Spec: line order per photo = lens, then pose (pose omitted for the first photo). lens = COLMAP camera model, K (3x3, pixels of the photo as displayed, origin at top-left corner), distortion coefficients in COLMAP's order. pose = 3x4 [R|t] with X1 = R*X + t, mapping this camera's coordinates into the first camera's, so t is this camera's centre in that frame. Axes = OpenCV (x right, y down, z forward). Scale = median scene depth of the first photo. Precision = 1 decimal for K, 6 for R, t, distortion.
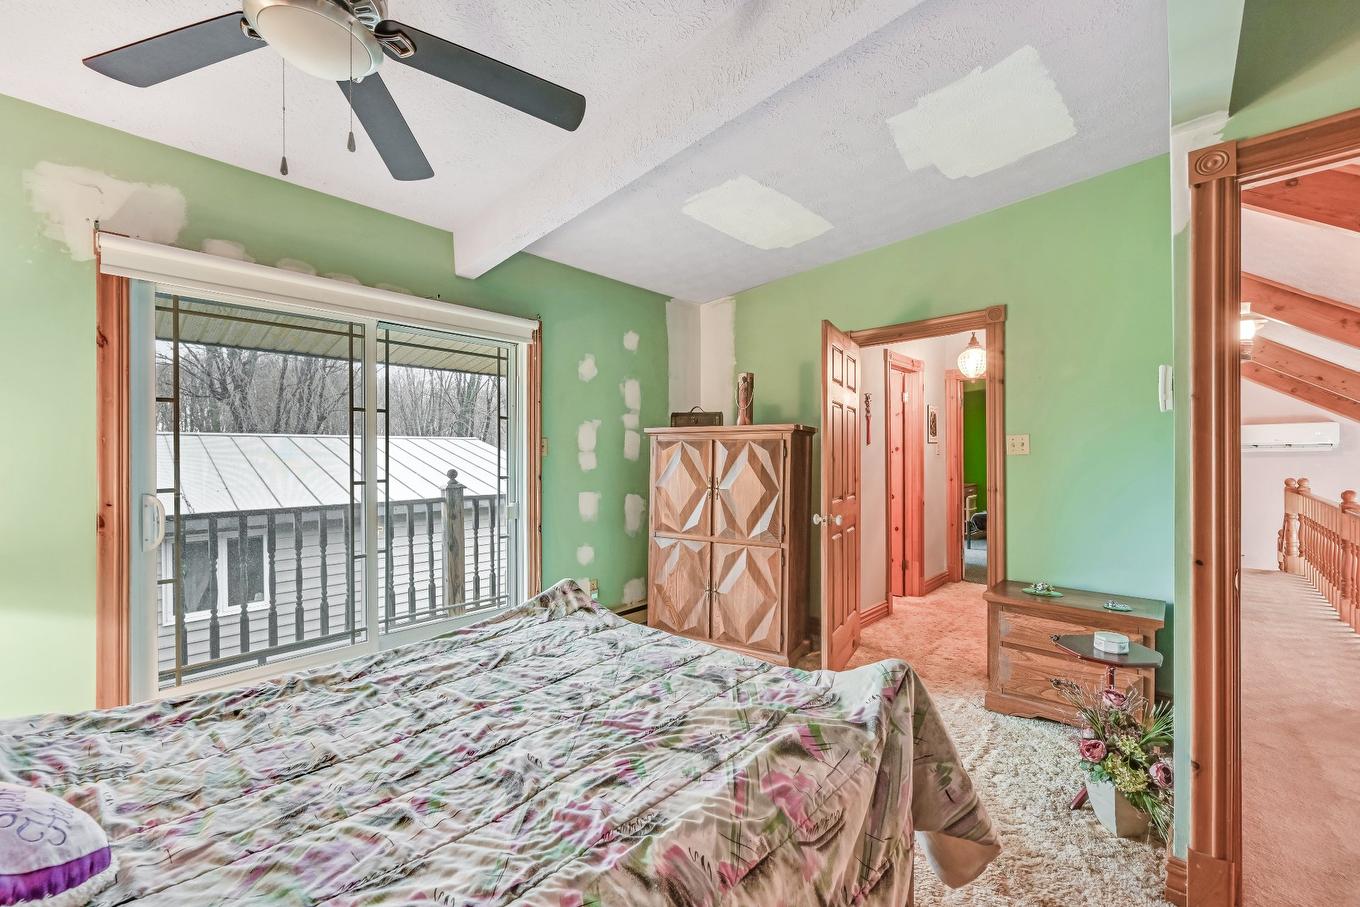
lens RADIAL K [[538.2, 0, 682.2], [0, 538.2, 448.1], [0, 0, 1]] dist [0.001965, -0.000002]
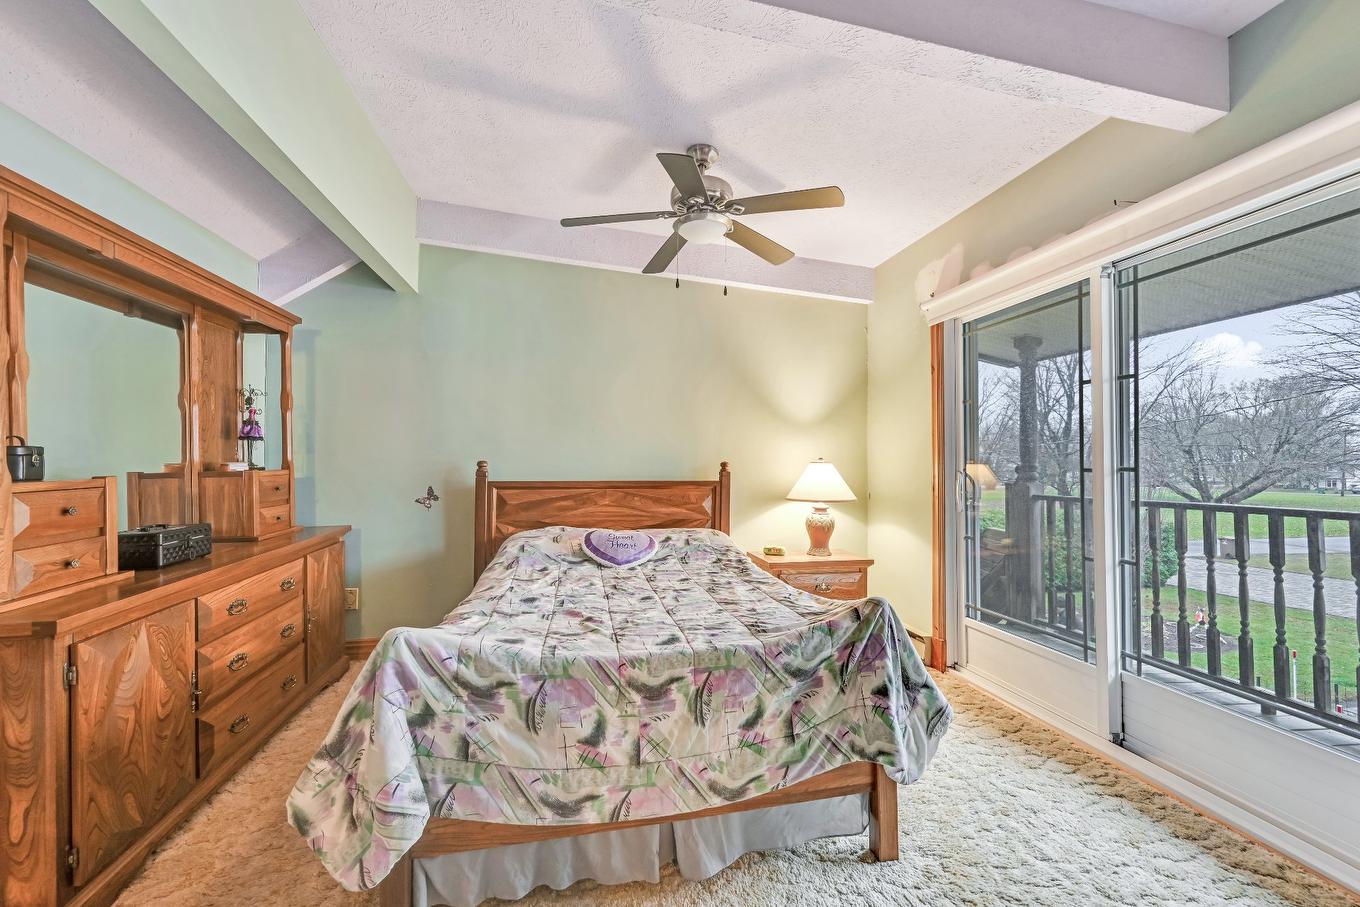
lens RADIAL K [[548.9, 0, 680.9], [0, 548.9, 428.0], [0, 0, 1]] dist [0.002557, 0.000213]
pose [[-0.581590, -0.047058, -0.812120, 0.555781], [0.008825, 0.997902, -0.064143, 0.059432], [0.813434, -0.044472, -0.579954, 1.214637]]
